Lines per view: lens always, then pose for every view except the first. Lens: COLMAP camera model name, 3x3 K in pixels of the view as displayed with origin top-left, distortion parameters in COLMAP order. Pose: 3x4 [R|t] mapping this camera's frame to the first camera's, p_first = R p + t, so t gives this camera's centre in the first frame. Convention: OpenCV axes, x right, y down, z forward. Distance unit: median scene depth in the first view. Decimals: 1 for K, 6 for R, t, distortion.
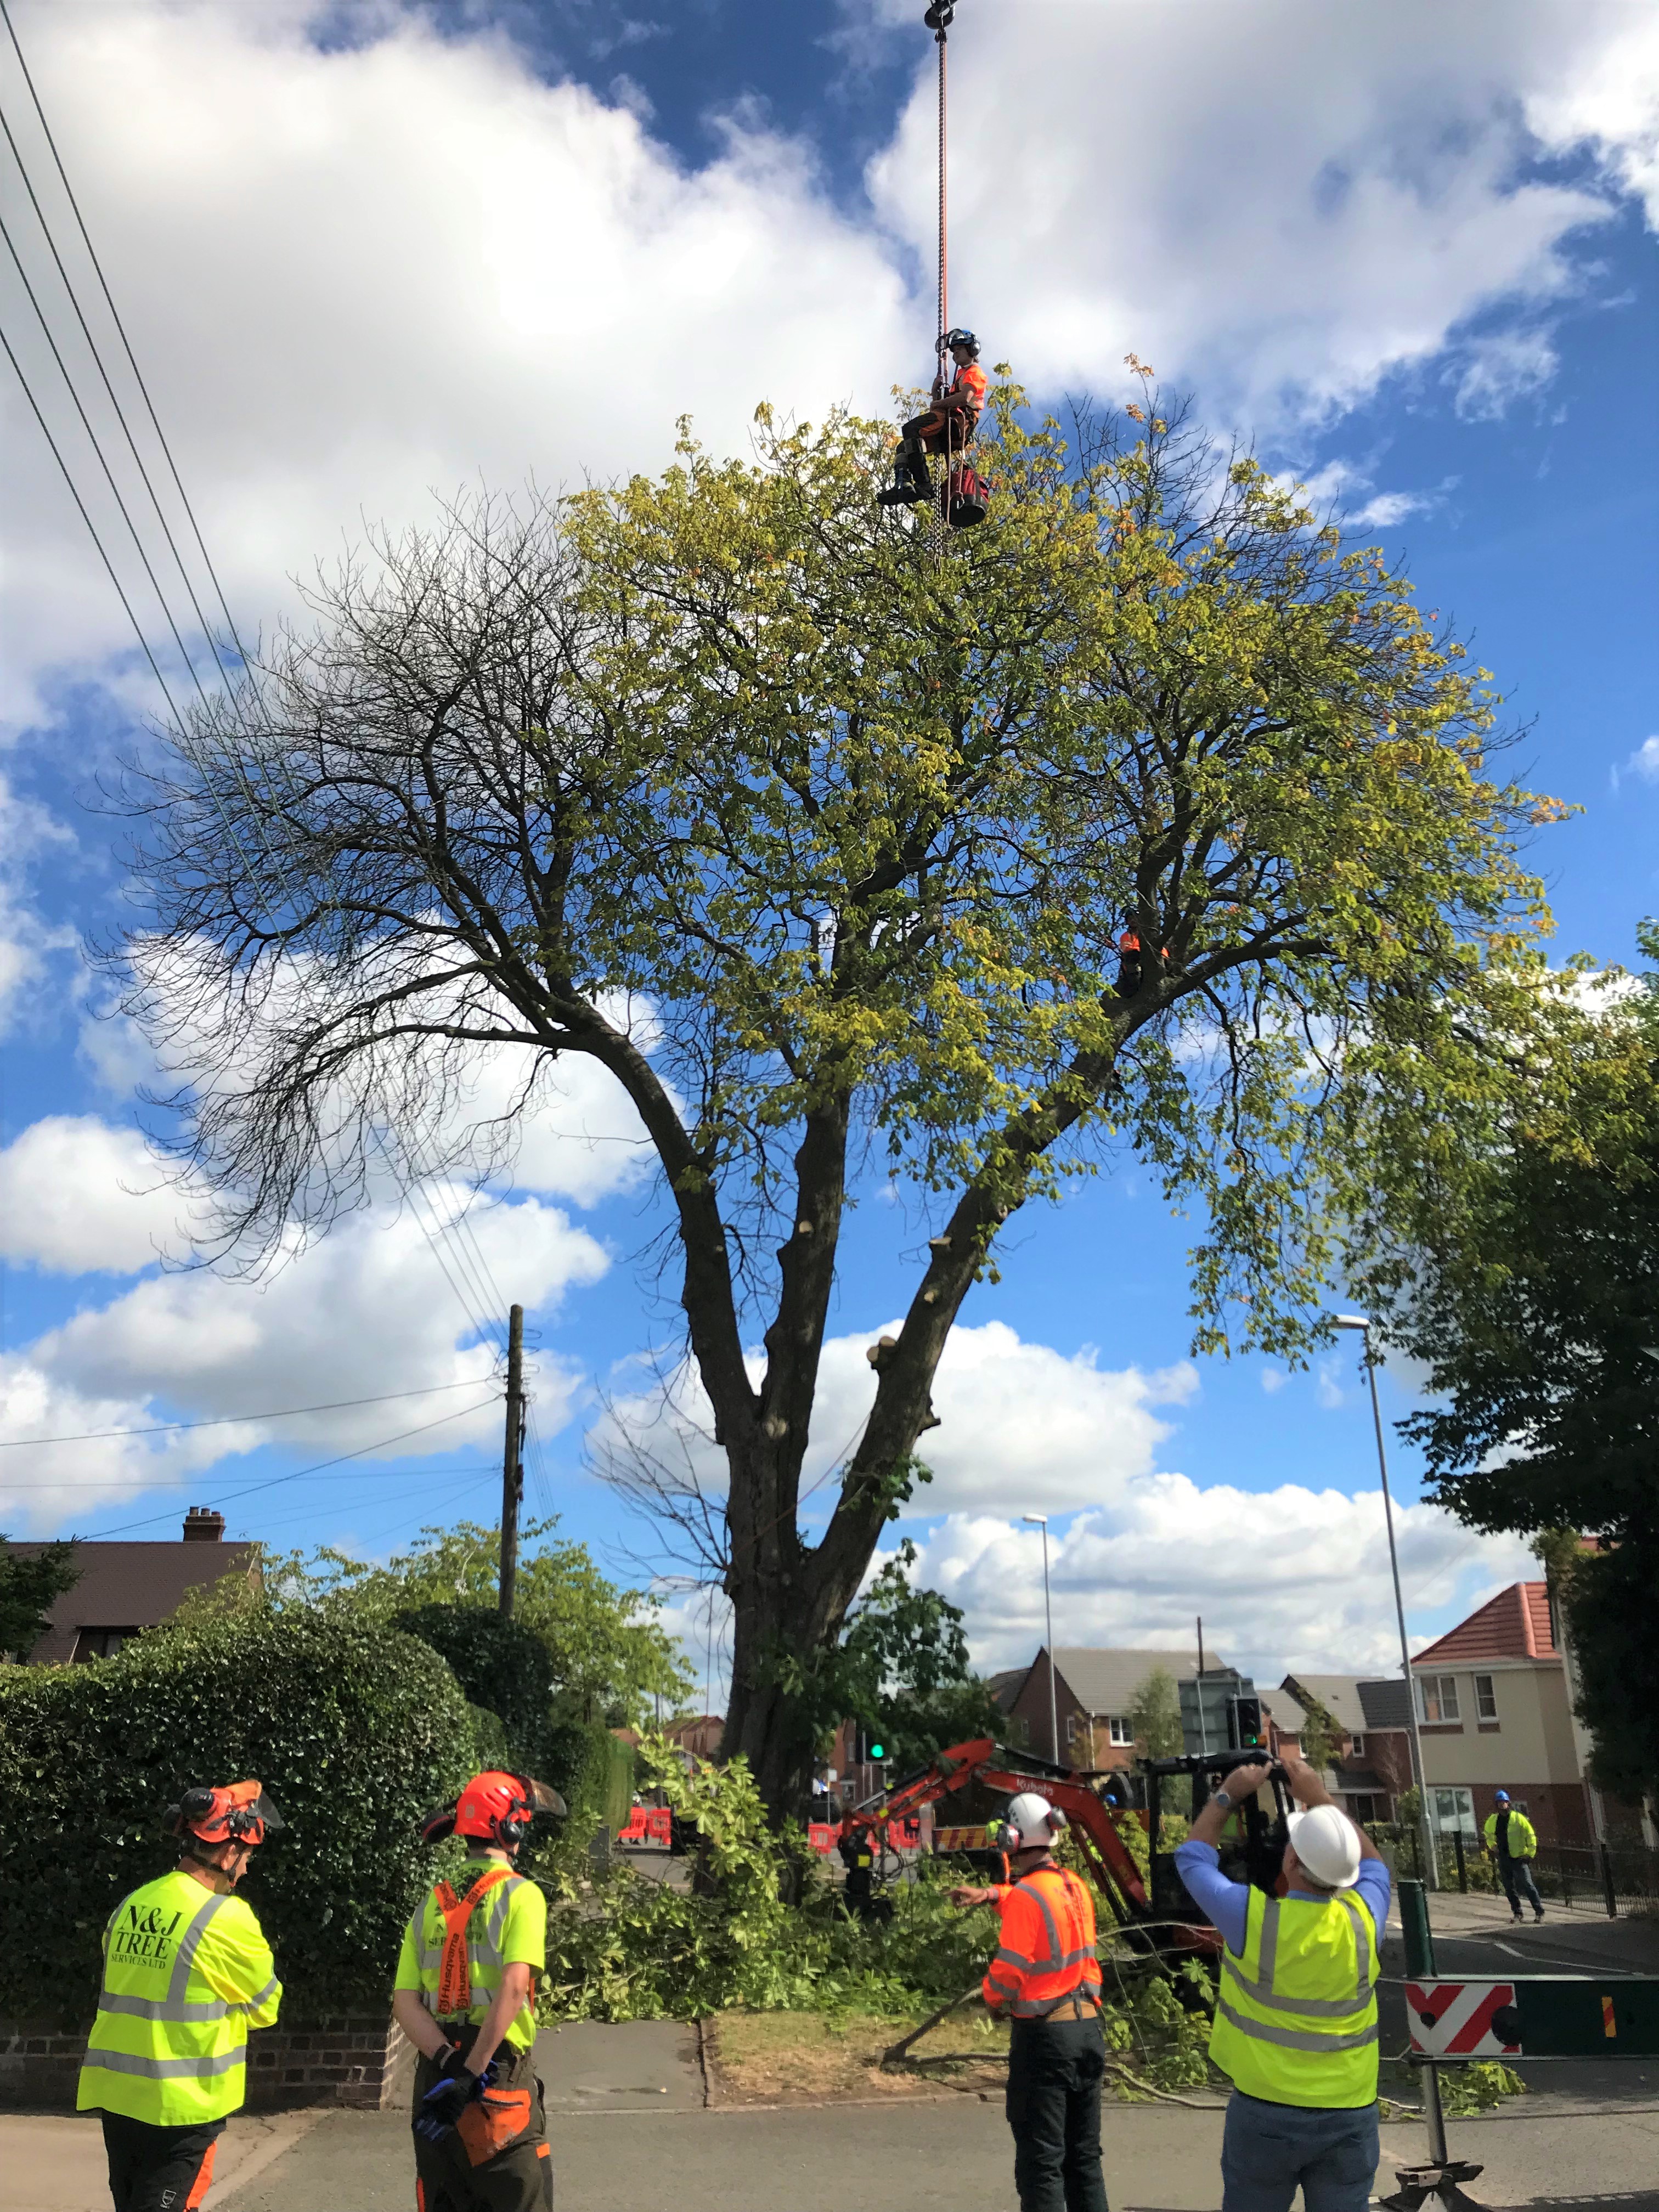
lens RADIAL K [[1834.3, 0, 833.4], [0, 1834.3, 1074.3], [0, 0, 1]] dist [0.033460, -0.025777]
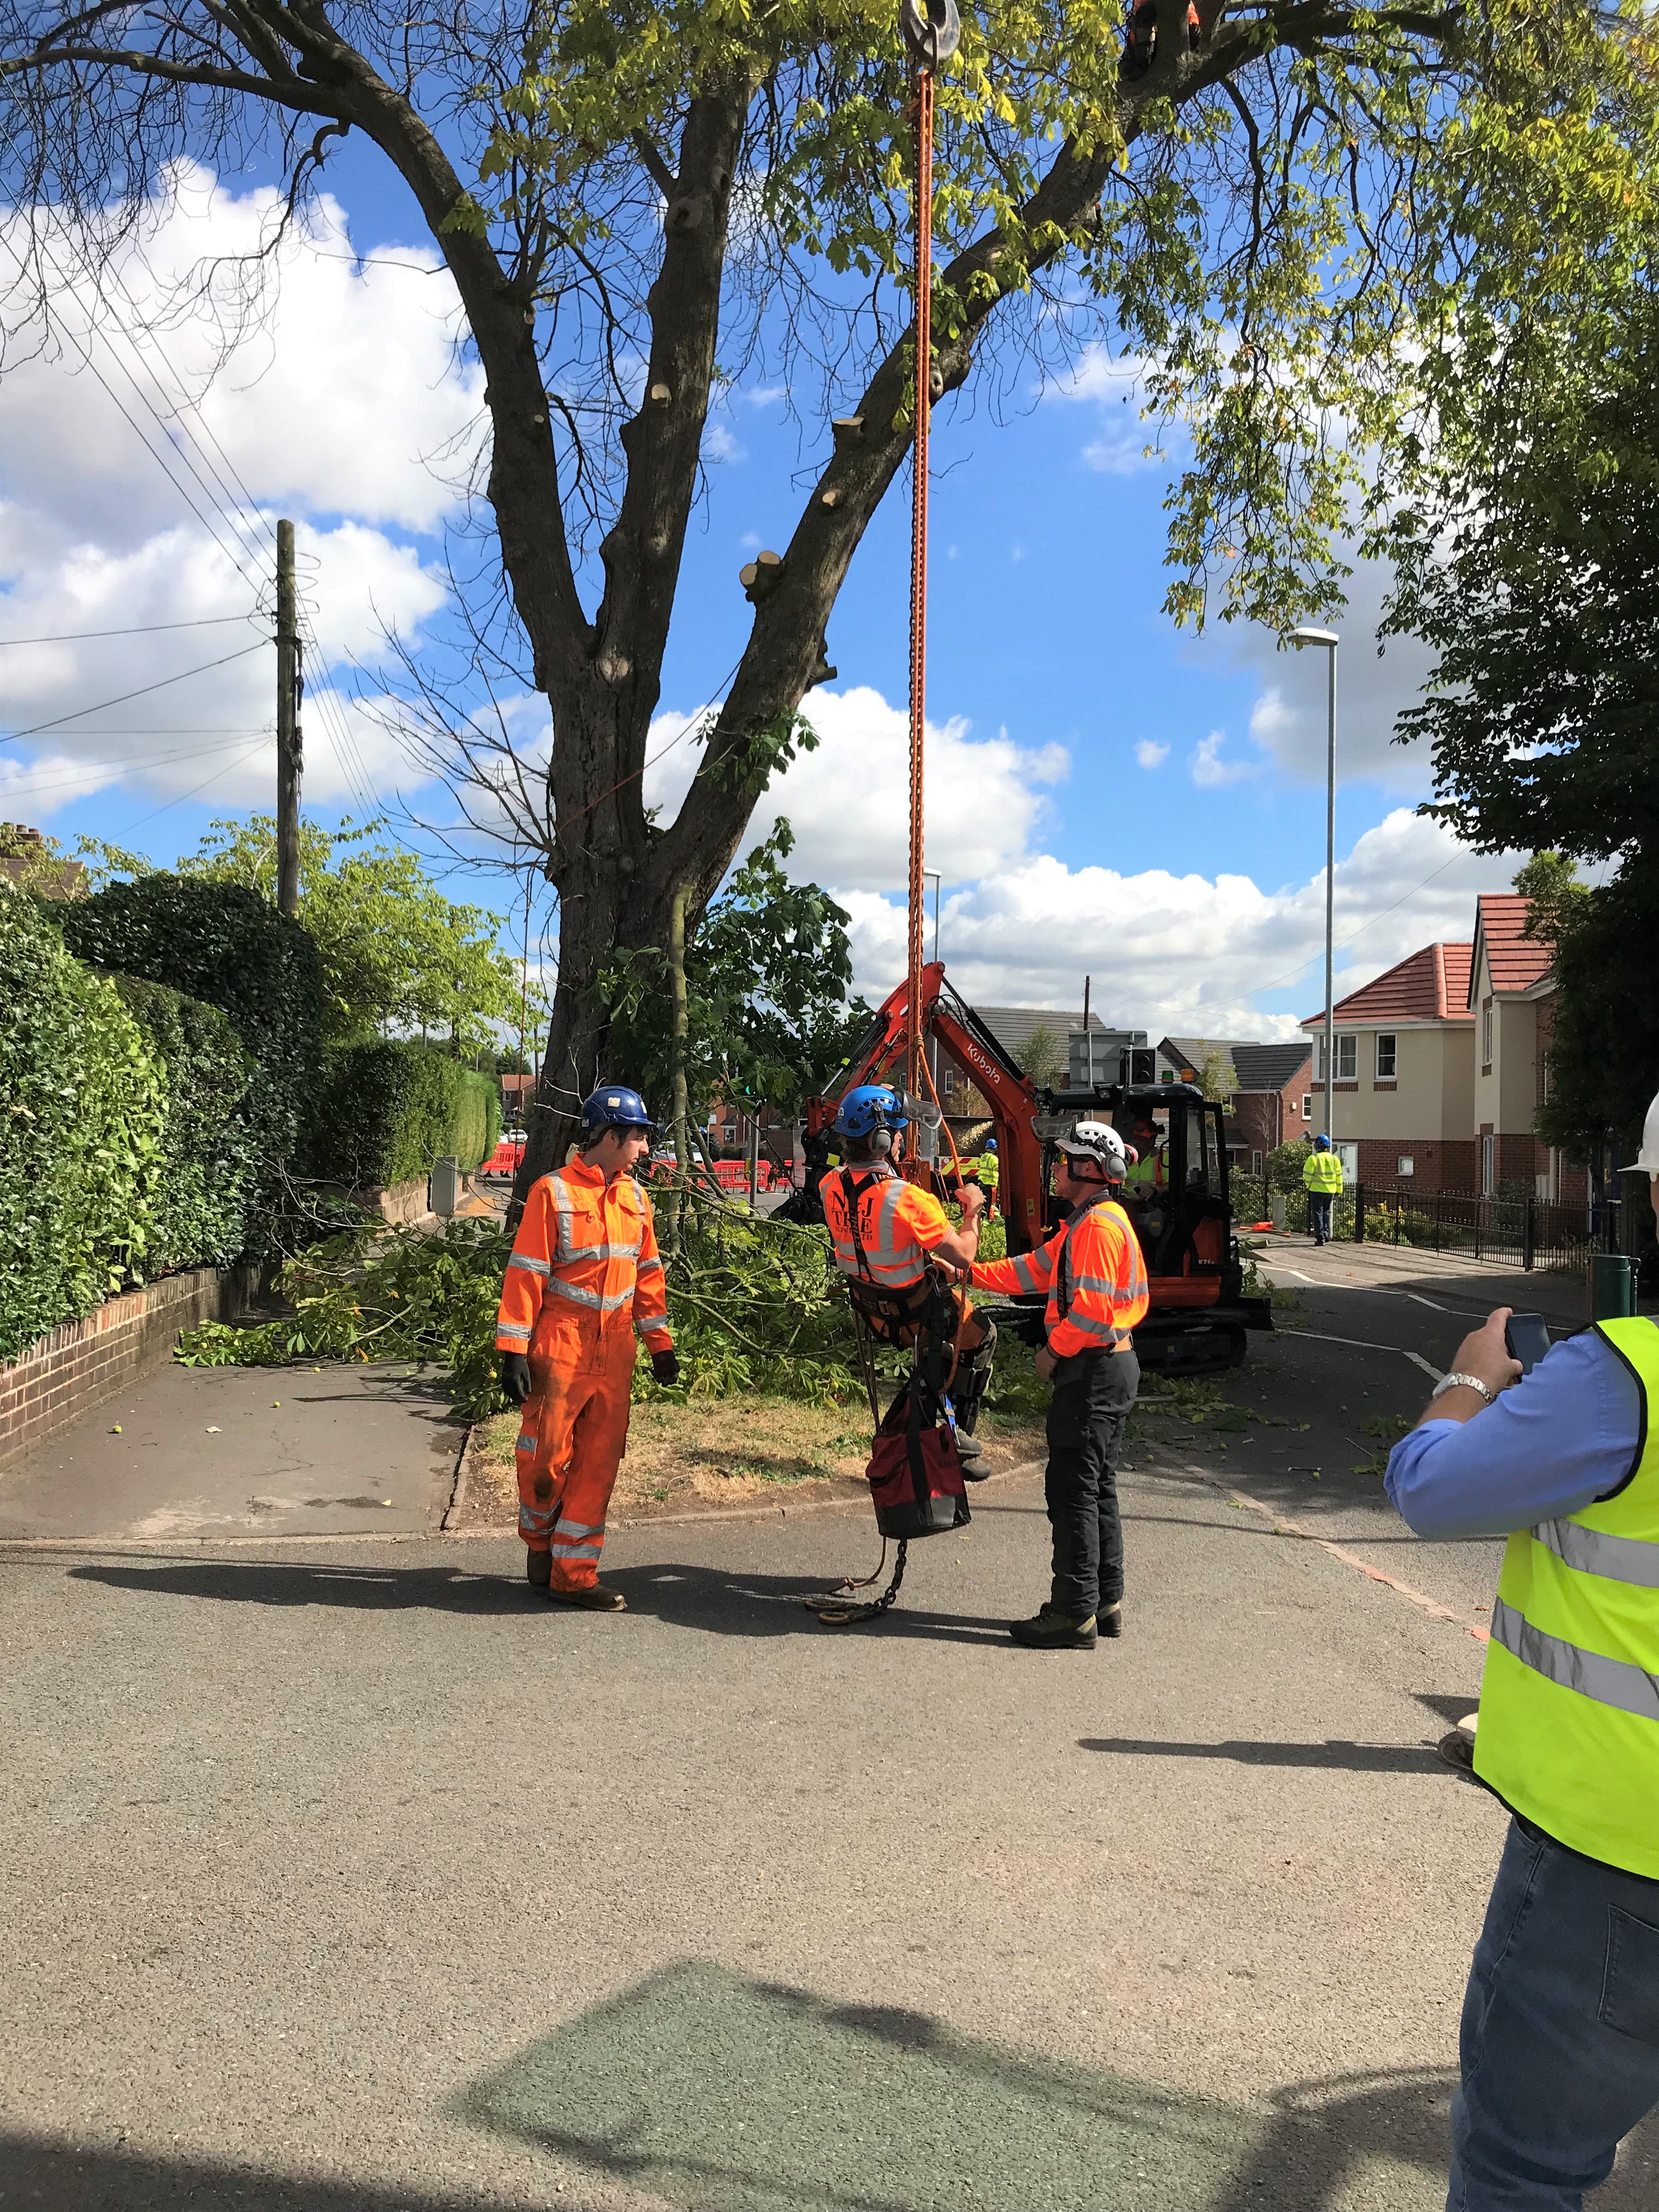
lens RADIAL K [[1834.3, 0, 829.5], [0, 1834.3, 1106.7], [0, 0, 1]] dist [0.033460, -0.025777]
pose [[0.997933, 0.025283, 0.059077, 0.014608], [-0.044150, 0.937766, 0.344449, 0.090494], [-0.046691, -0.346346, 0.936944, 0.214758]]
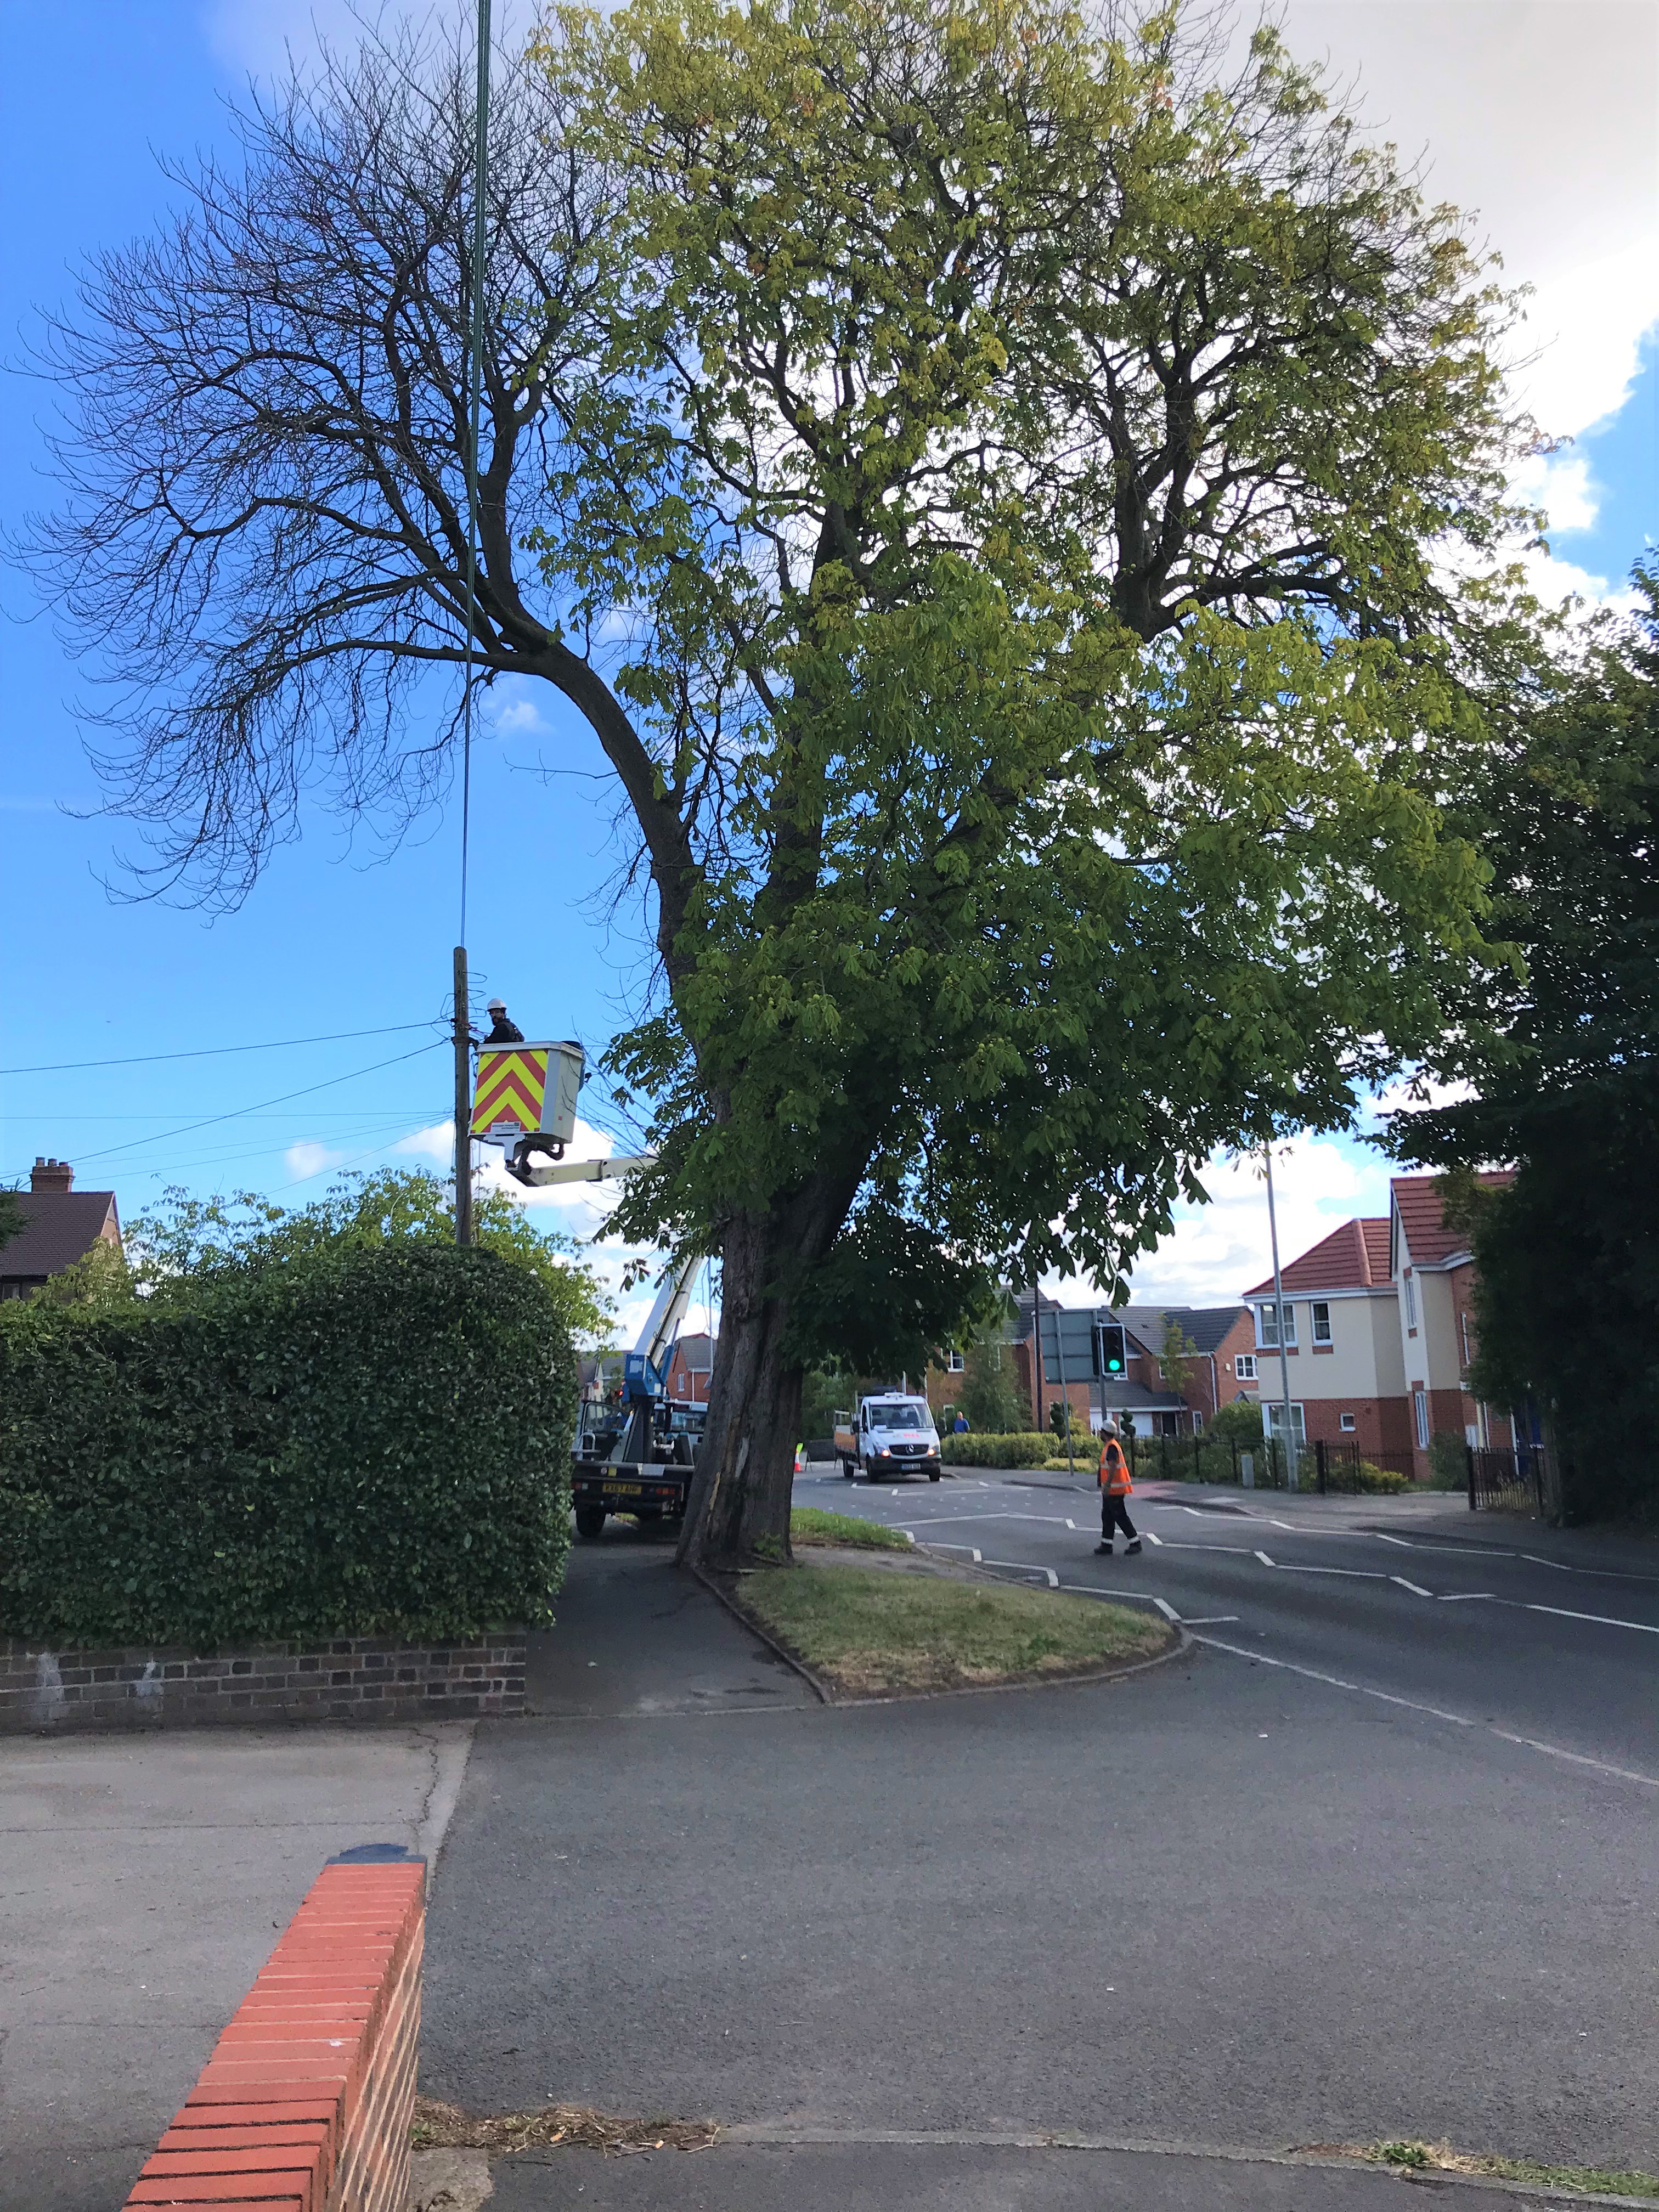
lens RADIAL K [[1834.3, 0, 848.9], [0, 1834.3, 1075.0], [0, 0, 1]] dist [0.033460, -0.025777]
pose [[0.993212, 0.000919, 0.116314, -0.091122], [-0.022411, 0.982744, 0.183606, 0.011846], [-0.114139, -0.184967, 0.976094, 0.028625]]
